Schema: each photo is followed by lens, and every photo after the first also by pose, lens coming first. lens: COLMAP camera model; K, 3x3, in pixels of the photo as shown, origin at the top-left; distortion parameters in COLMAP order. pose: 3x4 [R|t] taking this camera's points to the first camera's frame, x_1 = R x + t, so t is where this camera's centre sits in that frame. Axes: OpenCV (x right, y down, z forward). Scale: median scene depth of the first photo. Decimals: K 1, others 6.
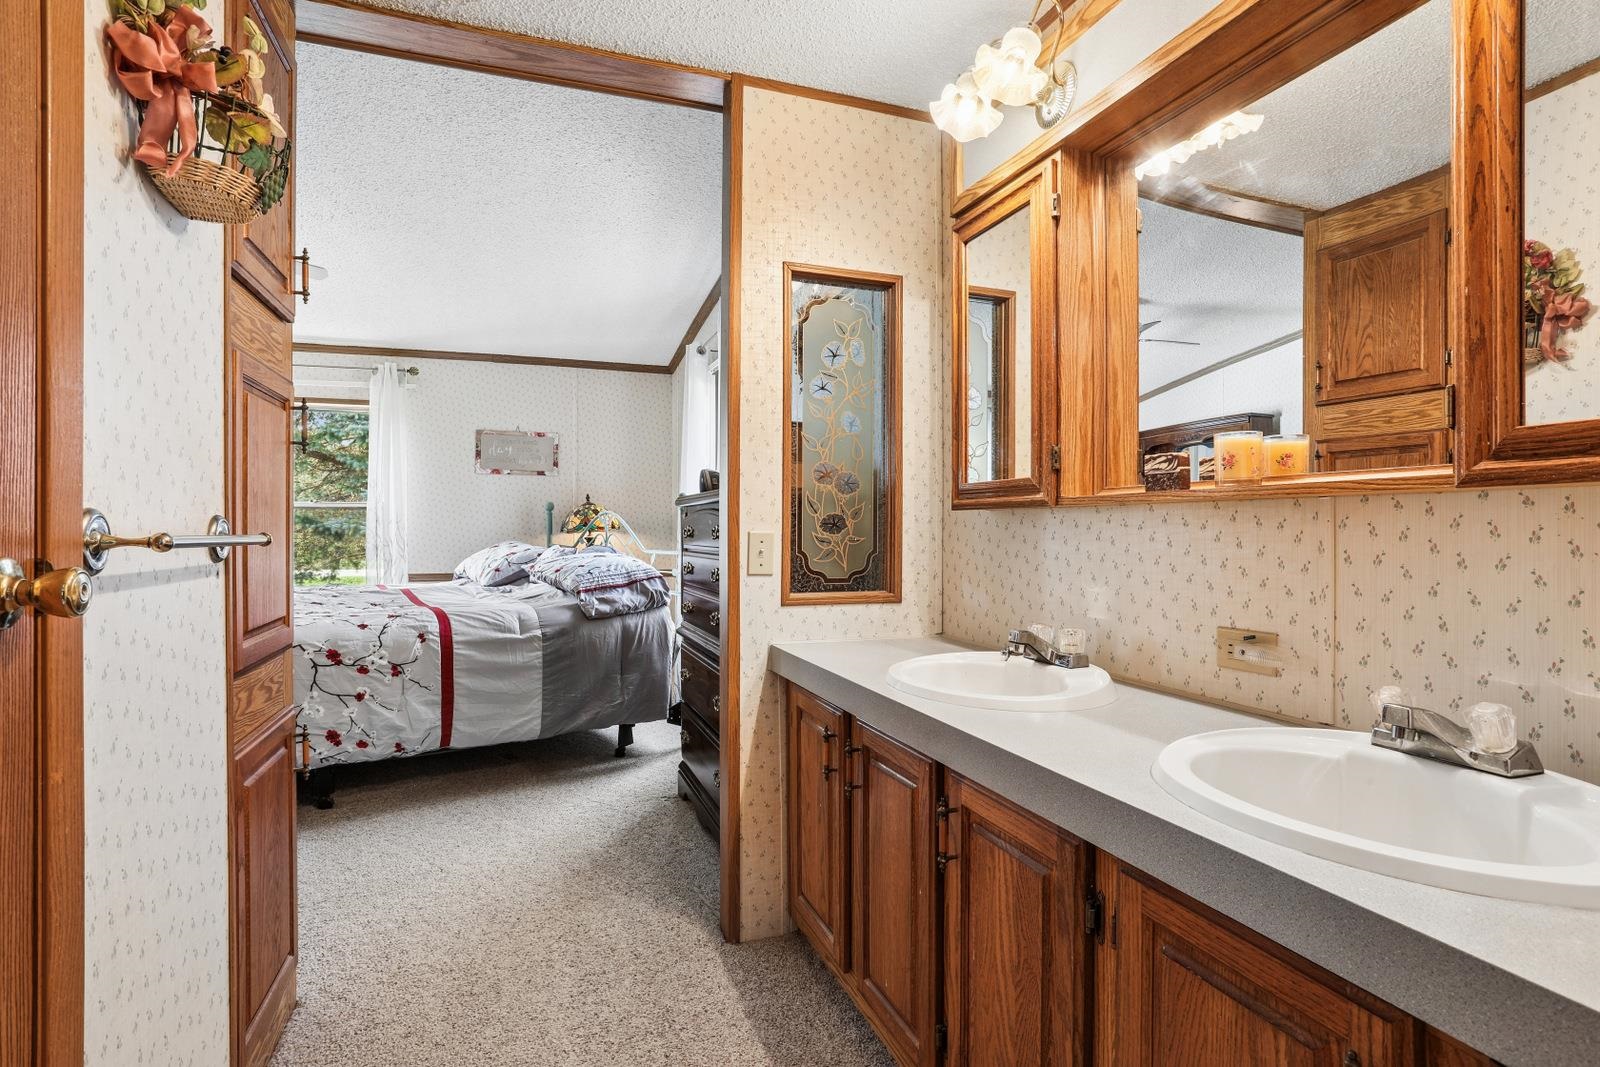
lens RADIAL K [[784.3, 0, 794.7], [0, 784.3, 528.0], [0, 0, 1]] dist [-0.071372, 0.036562]
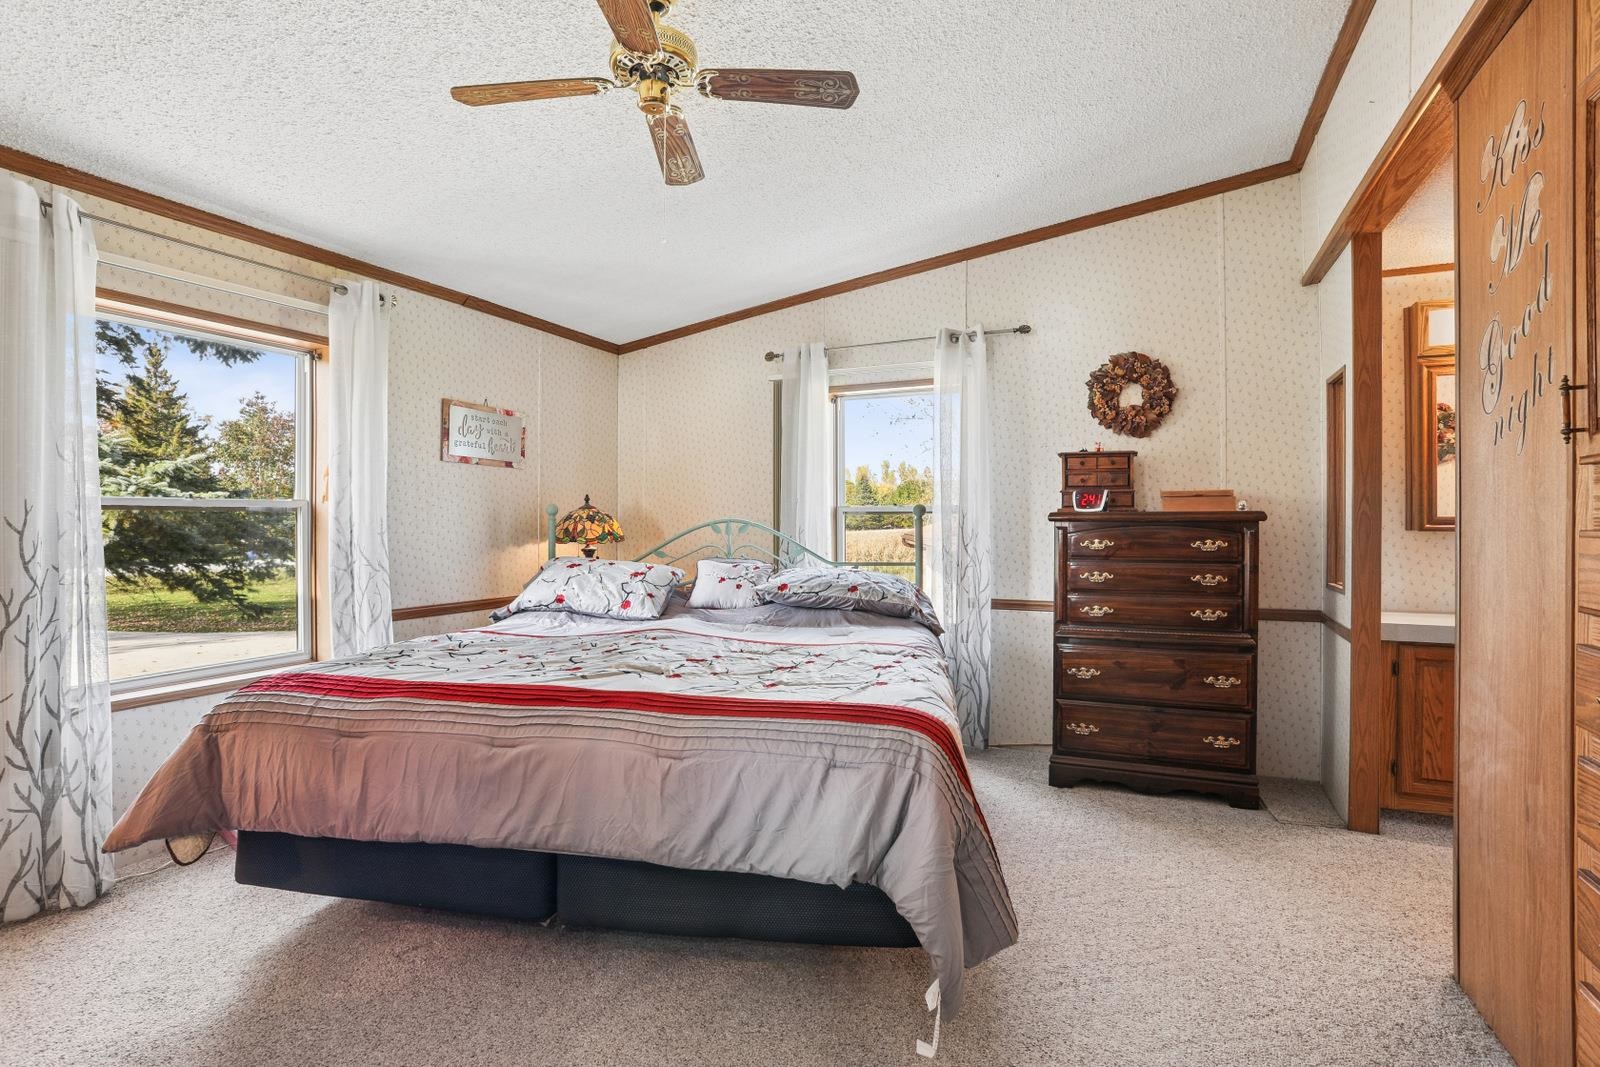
lens RADIAL K [[784.3, 0, 794.7], [0, 784.3, 528.0], [0, 0, 1]] dist [-0.071372, 0.036562]
pose [[0.704514, -0.005346, 0.709670, -0.717833], [0.000302, 0.999974, 0.007233, -0.016165], [-0.709690, -0.004881, 0.704497, 0.304936]]
